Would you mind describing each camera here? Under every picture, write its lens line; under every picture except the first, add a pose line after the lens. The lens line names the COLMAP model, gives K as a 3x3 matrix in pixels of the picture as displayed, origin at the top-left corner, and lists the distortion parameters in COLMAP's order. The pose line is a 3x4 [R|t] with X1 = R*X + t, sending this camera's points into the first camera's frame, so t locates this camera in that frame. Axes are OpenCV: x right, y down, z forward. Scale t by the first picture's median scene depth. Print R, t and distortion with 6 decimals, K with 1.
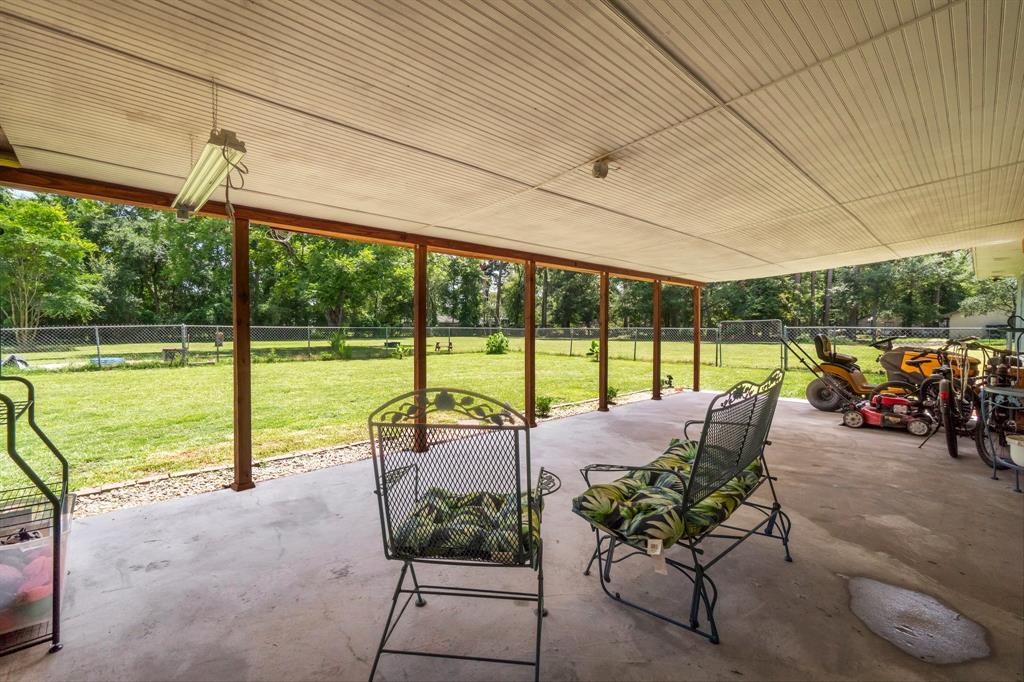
lens RADIAL K [[439.0, 0, 513.4], [0, 439.0, 338.9], [0, 0, 1]] dist [-0.006126, 0.001494]
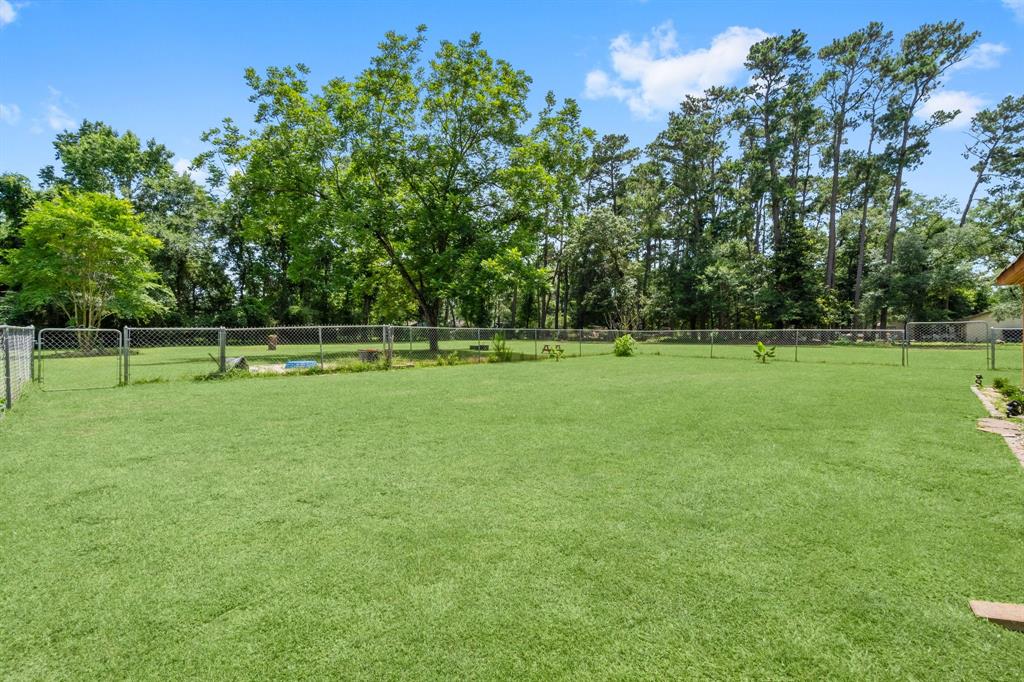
lens RADIAL K [[439.0, 0, 511.5], [0, 439.0, 337.1], [0, 0, 1]] dist [-0.006126, 0.001494]
pose [[0.998404, 0.000742, 0.056472, -0.269616], [0.000057, 0.999900, -0.014153, 0.003738], [-0.056477, 0.014134, 0.998304, 0.028534]]
